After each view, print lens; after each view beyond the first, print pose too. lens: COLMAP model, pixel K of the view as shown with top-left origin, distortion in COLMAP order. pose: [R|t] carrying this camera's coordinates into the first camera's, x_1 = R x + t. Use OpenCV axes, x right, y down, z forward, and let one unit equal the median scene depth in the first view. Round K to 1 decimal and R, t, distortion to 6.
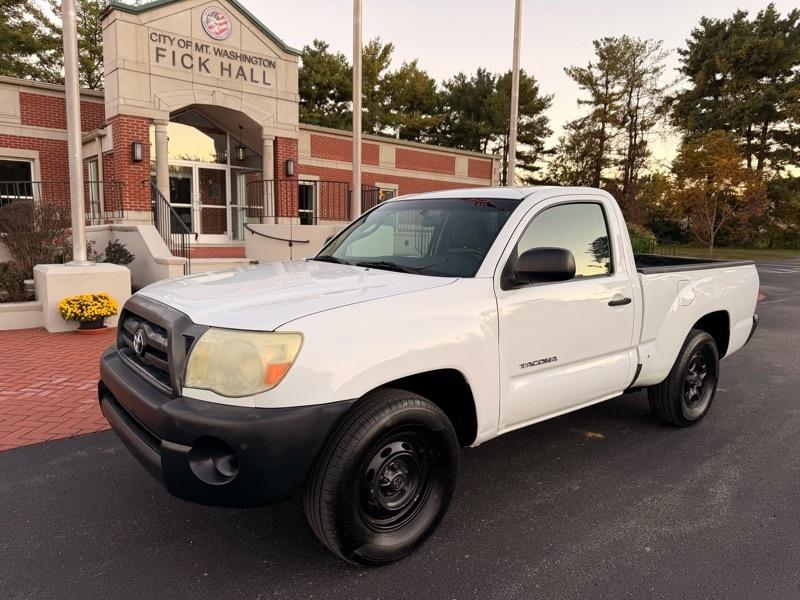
lens RADIAL K [[573.1, 0, 397.9], [0, 573.1, 301.3], [0, 0, 1]] dist [0.001344, -0.004092]
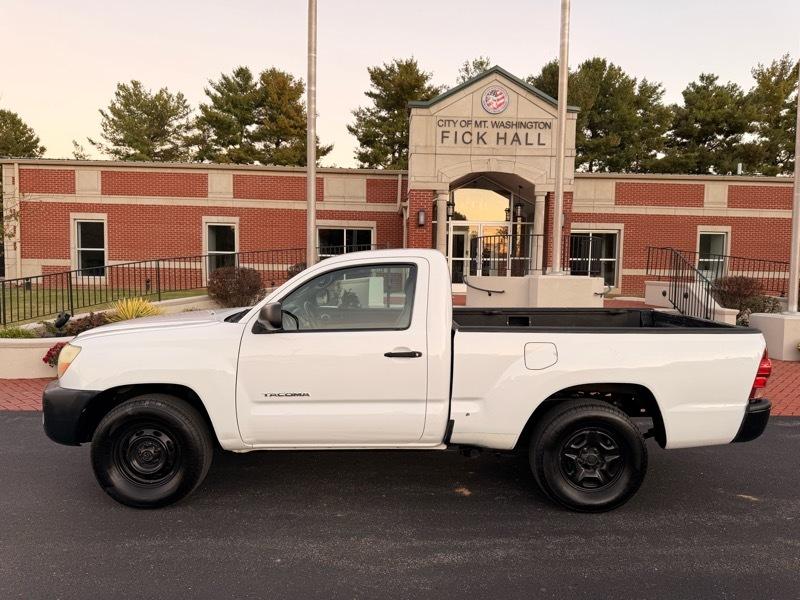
lens RADIAL K [[554.9, 0, 391.7], [0, 554.9, 310.2], [0, 0, 1]] dist [0.069977, -0.086118]
pose [[0.773590, 0.035474, -0.632693, 0.580680], [-0.076874, 0.996311, -0.038132, -0.023064], [0.629007, 0.078136, 0.773463, 0.097230]]
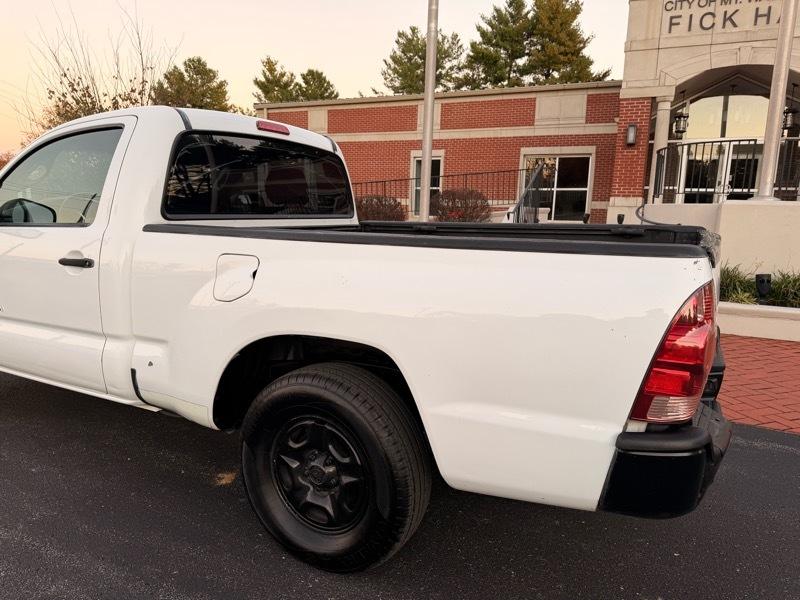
lens RADIAL K [[556.2, 0, 399.2], [0, 556.2, 316.6], [0, 0, 1]] dist [-0.003143, -0.004882]
pose [[0.385769, 0.162357, -0.908197, 0.666971], [-0.132061, 0.983974, 0.119809, -0.038044], [0.913095, 0.073719, 0.401028, 0.618462]]
